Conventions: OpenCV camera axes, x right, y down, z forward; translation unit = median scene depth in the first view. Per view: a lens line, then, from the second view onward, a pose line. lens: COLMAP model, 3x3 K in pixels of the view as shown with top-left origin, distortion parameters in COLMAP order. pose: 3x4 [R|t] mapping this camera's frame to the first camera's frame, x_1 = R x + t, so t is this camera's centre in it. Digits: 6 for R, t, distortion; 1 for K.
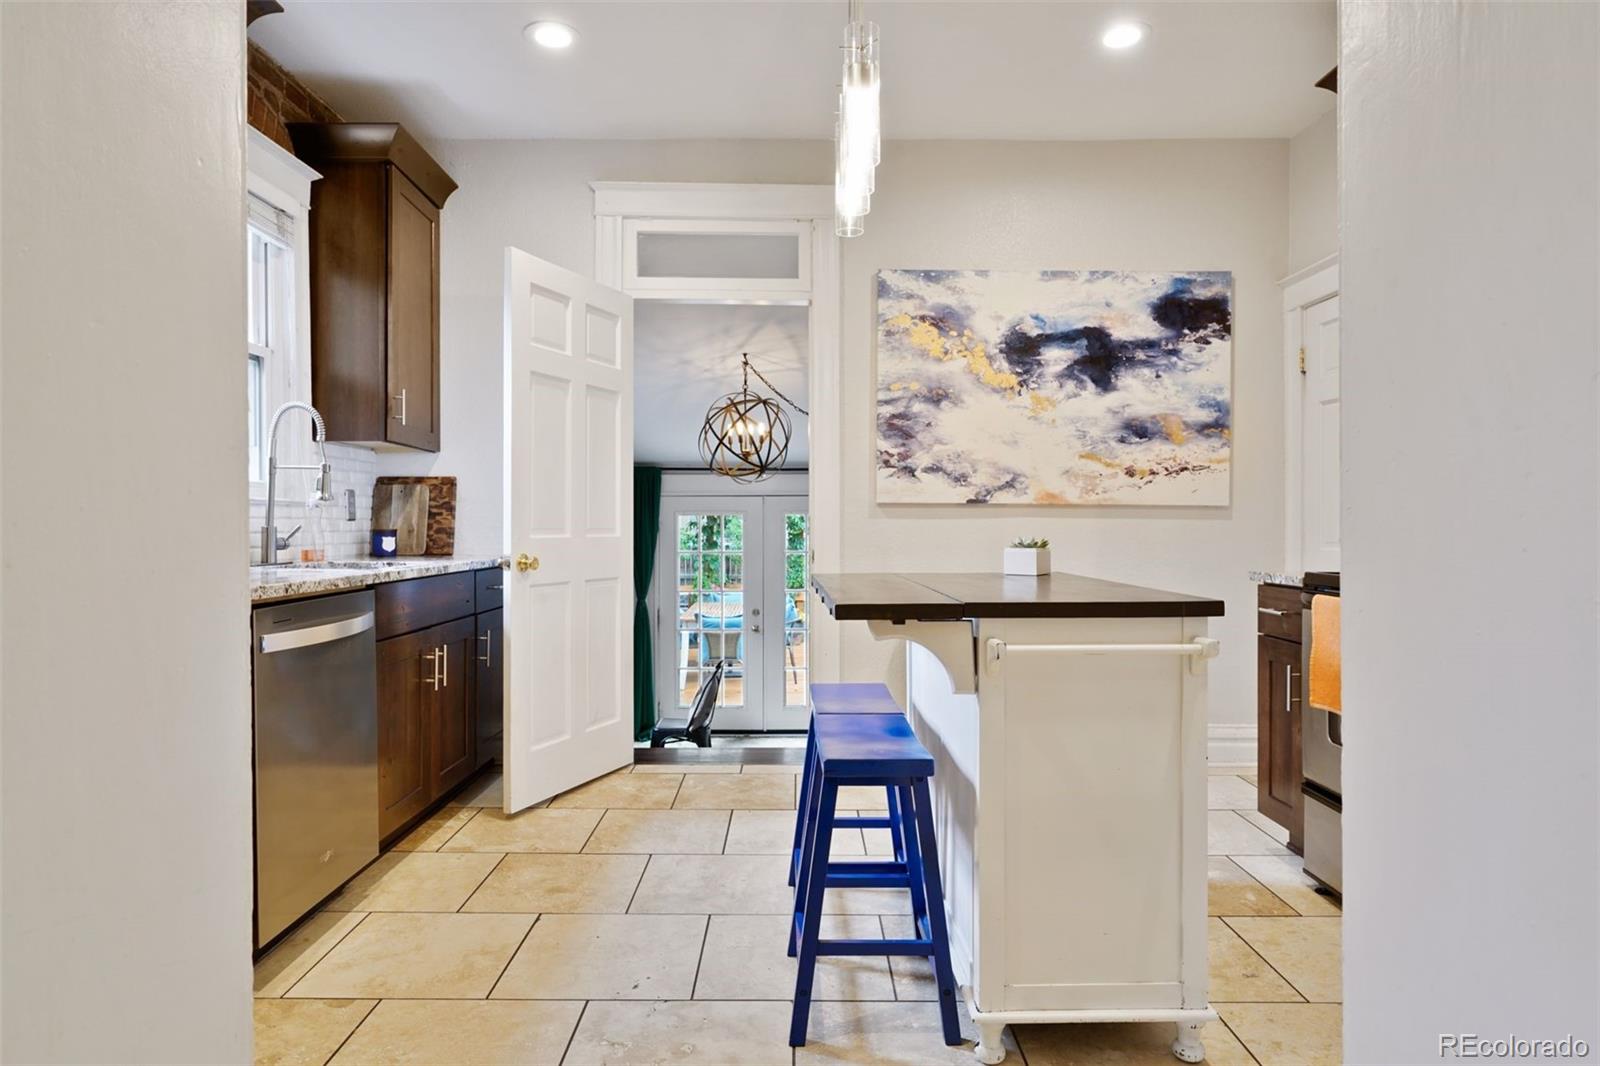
lens RADIAL K [[969.8, 0, 800.8], [0, 969.8, 528.9], [0, 0, 1]] dist [0.005070, 0.000986]
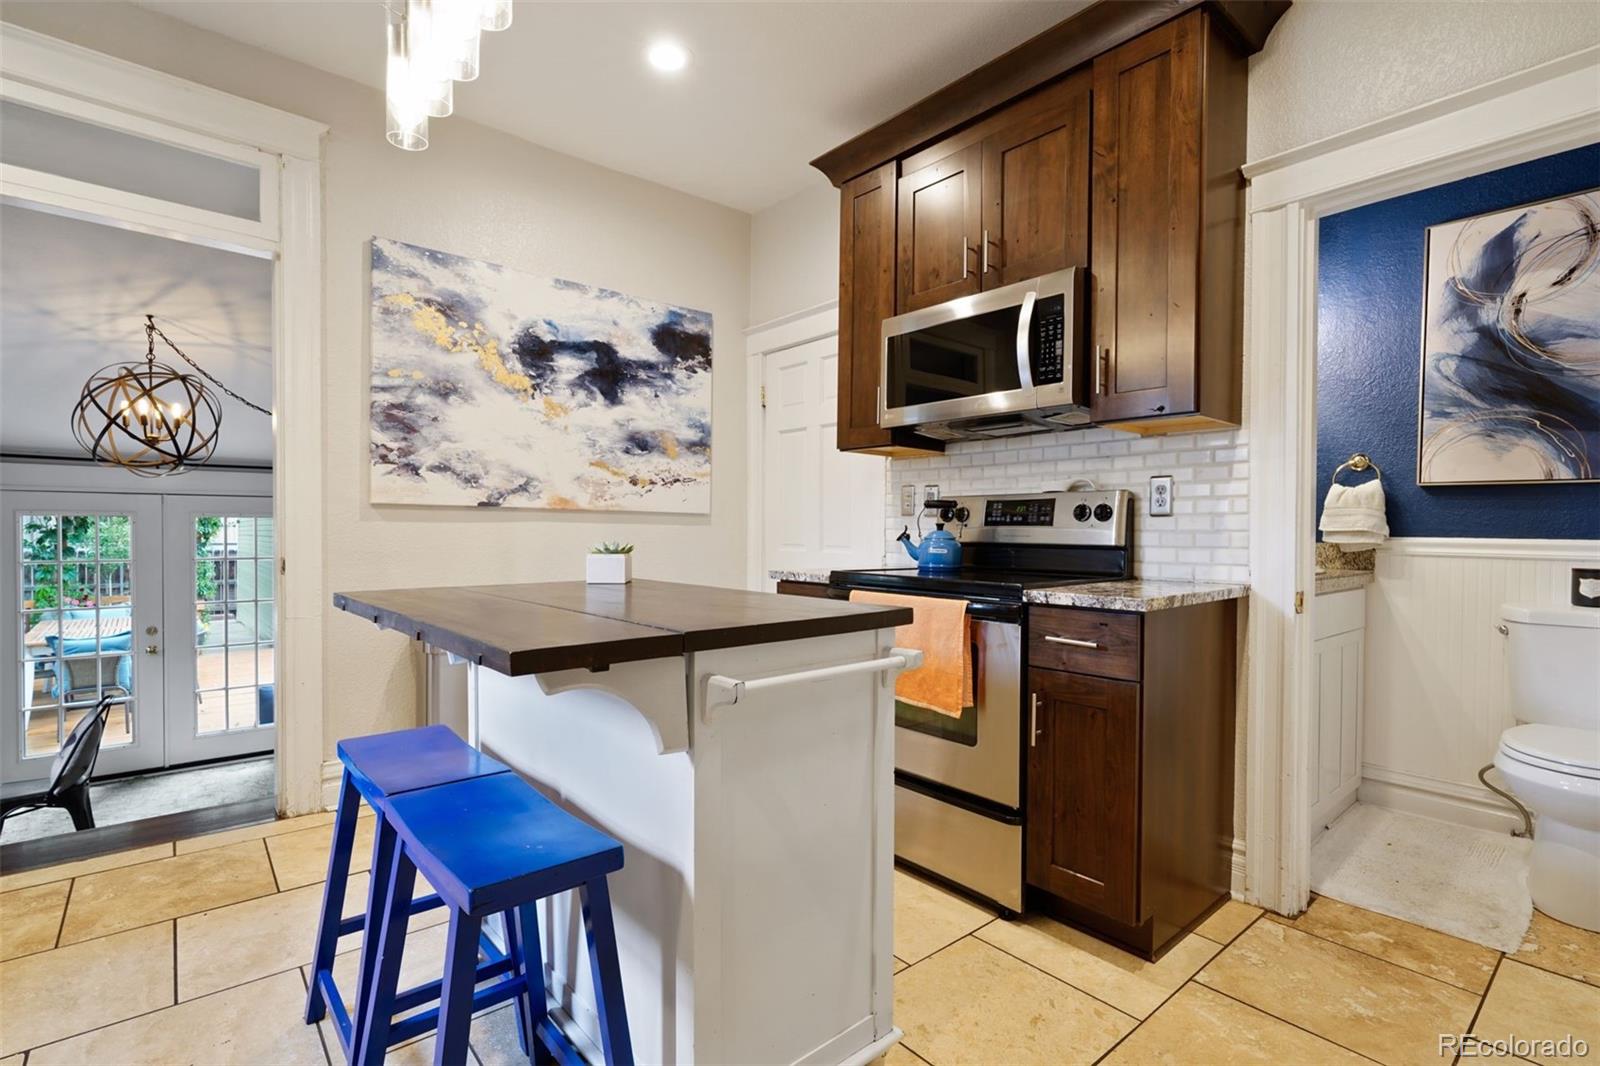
lens RADIAL K [[754.0, 0, 798.3], [0, 754.0, 539.3], [0, 0, 1]] dist [-0.006501, 0.003005]
pose [[0.766284, -0.004266, 0.642488, -0.062774], [-0.001324, 0.999965, 0.008219, -0.000272], [-0.642501, -0.007149, 0.766251, 0.232813]]
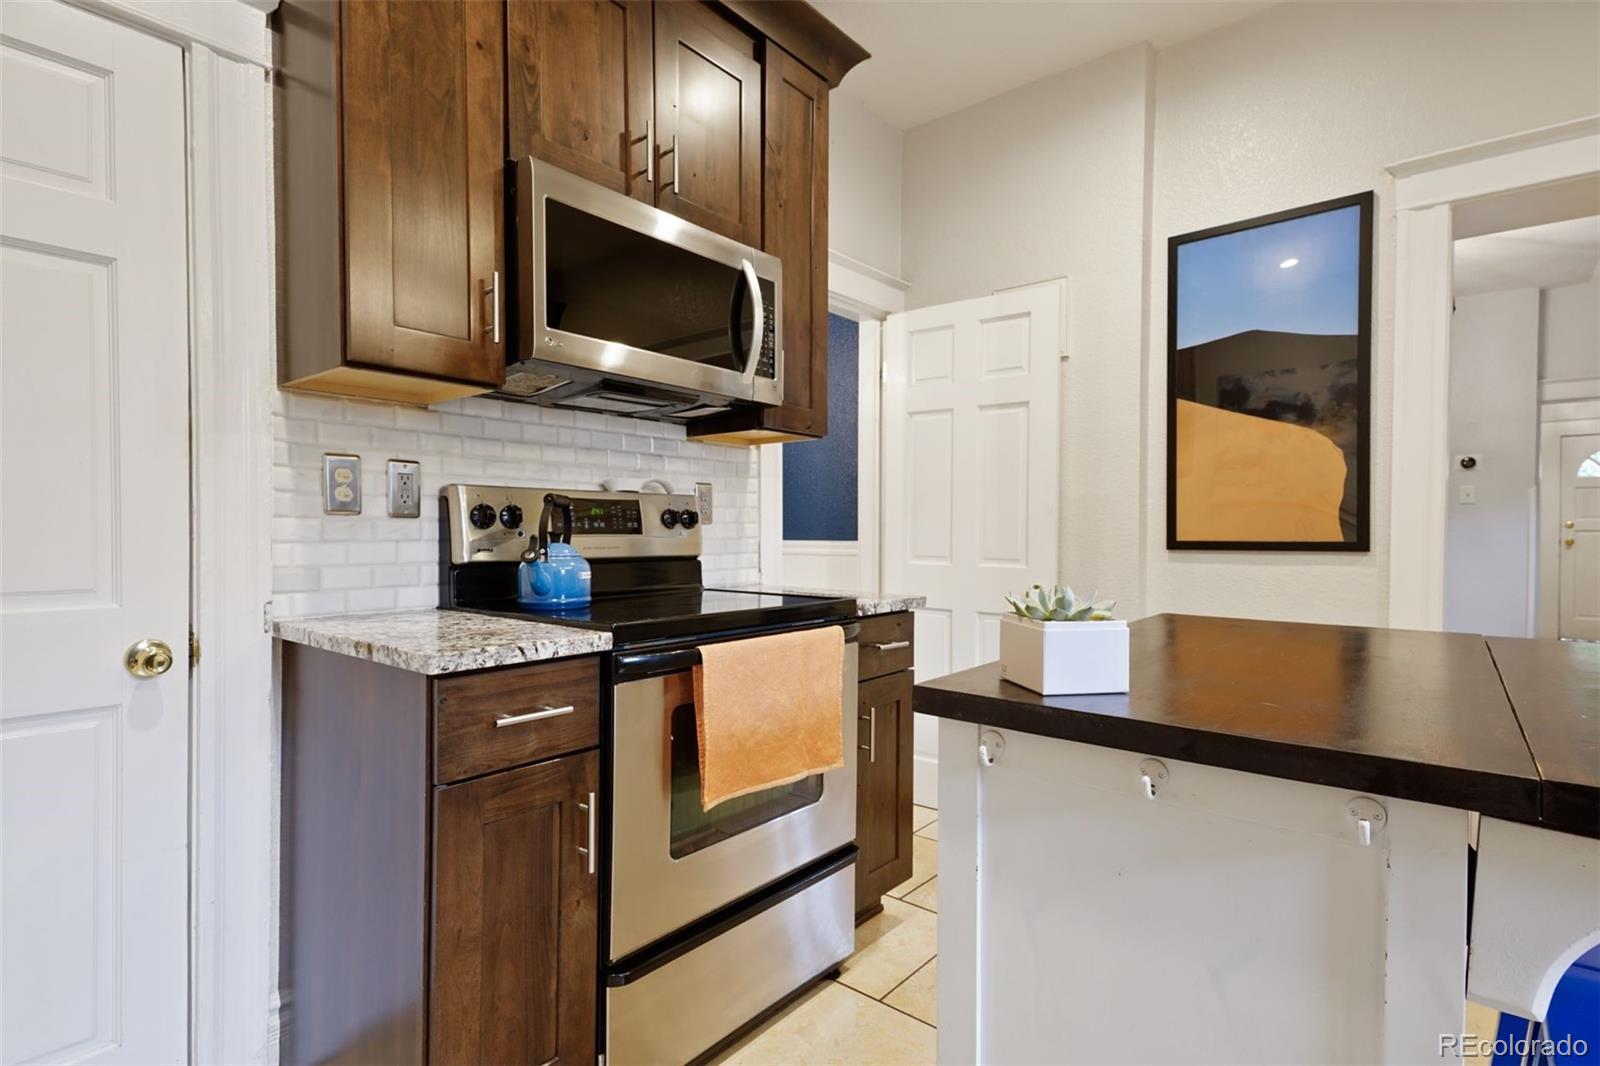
lens RADIAL K [[804.1, 0, 796.2], [0, 804.1, 535.4], [0, 0, 1]] dist [0.036440, 0.000121]
pose [[-0.764834, -0.004129, 0.644214, 0.172266], [0.003659, 0.999935, 0.010753, -0.018680], [-0.644217, 0.010581, -0.764770, 1.401434]]
